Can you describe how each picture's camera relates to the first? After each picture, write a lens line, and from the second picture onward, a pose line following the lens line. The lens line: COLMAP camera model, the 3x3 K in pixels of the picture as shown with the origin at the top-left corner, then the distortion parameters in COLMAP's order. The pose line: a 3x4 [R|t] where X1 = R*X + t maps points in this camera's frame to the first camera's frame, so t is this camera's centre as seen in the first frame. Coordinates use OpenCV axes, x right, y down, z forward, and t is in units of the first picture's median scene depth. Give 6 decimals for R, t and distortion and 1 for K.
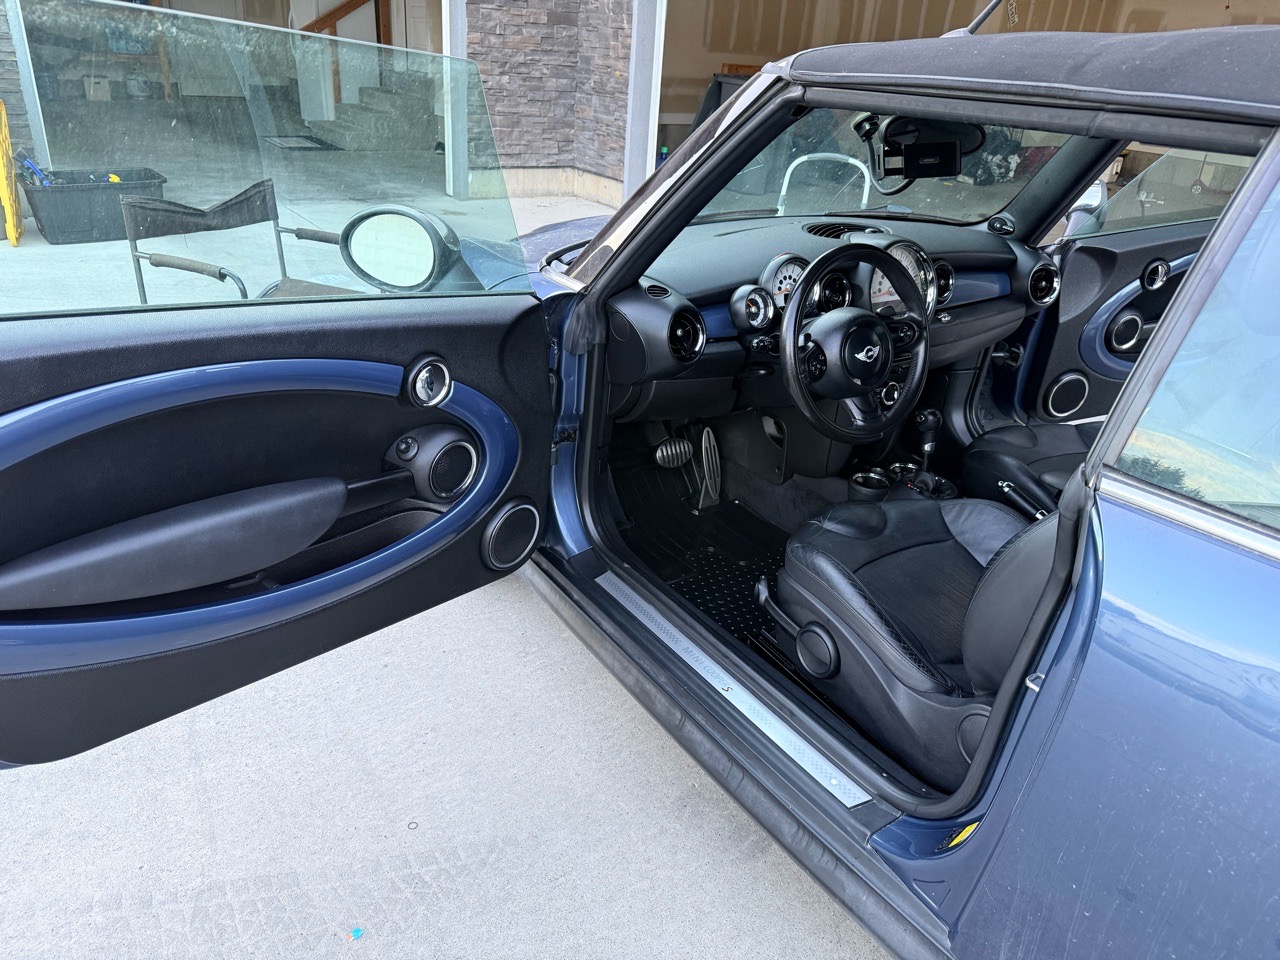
lens RADIAL K [[917.9, 0, 640.0], [0, 917.9, 480.0], [0, 0, 1]] dist [0.181884, -0.320764]
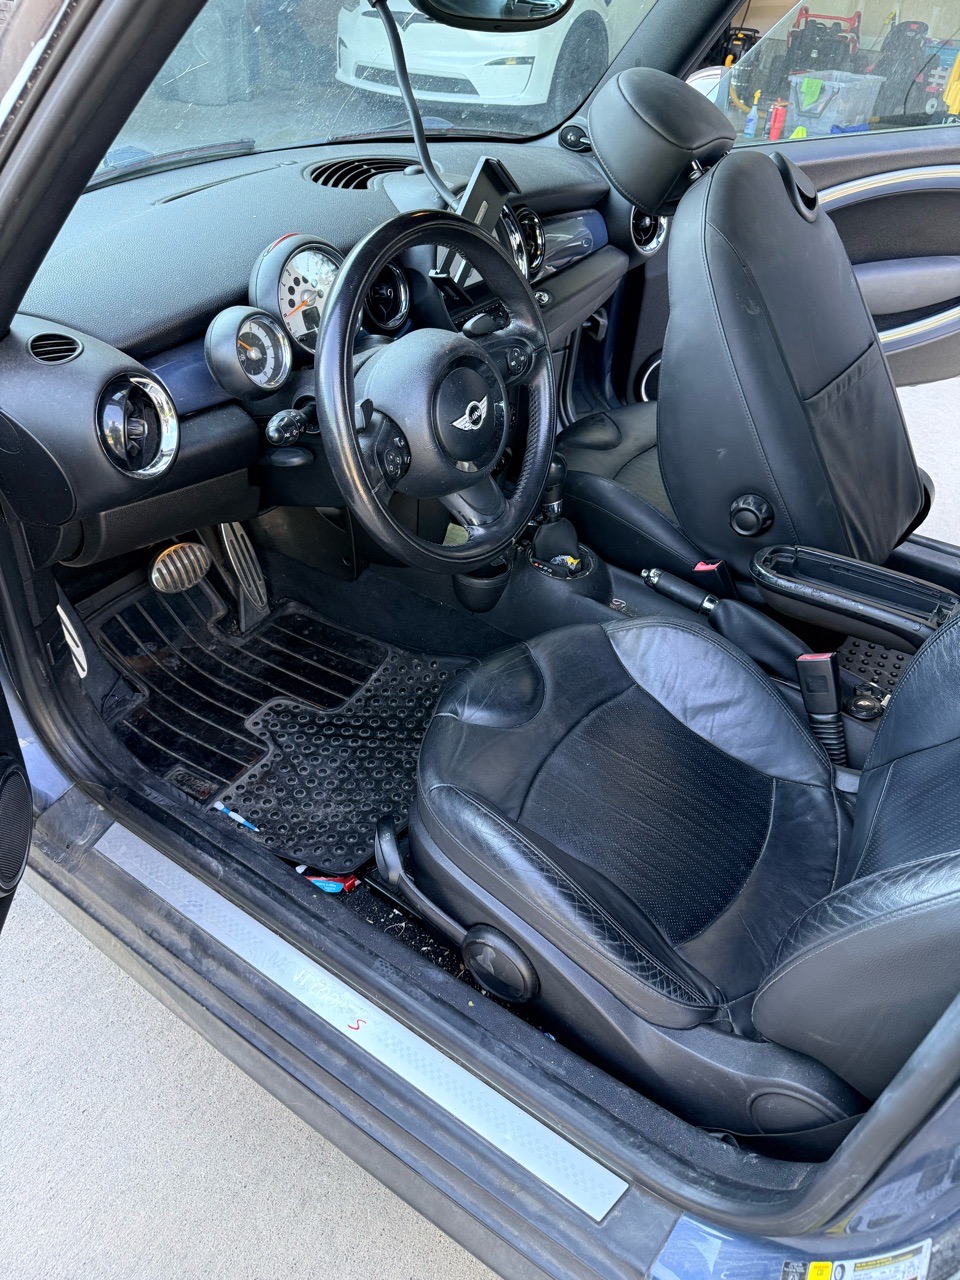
lens RADIAL K [[917.9, 0, 480.0], [0, 917.9, 640.0], [0, 0, 1]] dist [0.181884, -0.320764]
pose [[0.935303, -0.235503, 0.264097, 0.061112], [0.170806, 0.954125, 0.245910, -0.133890], [-0.309894, -0.184891, 0.932621, 0.409193]]
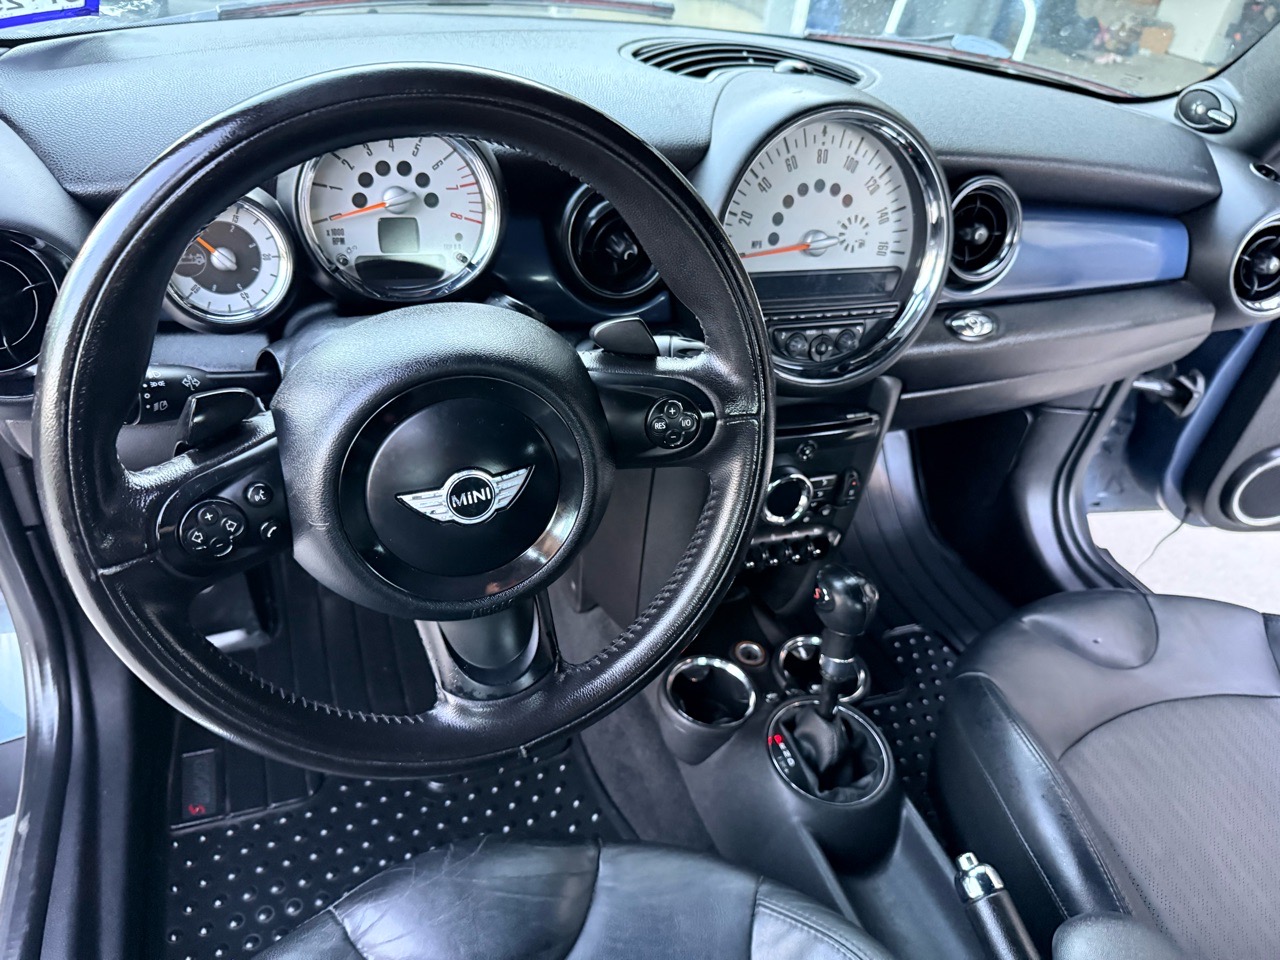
lens RADIAL K [[950.9, 0, 642.3], [0, 950.9, 496.6], [0, 0, 1]] dist [-0.005985, -0.003157]
pose [[0.972248, 0.176266, -0.153833, 0.314996], [-0.151000, 0.975024, 0.162871, -0.175832], [0.178699, -0.135122, 0.974581, 0.689776]]
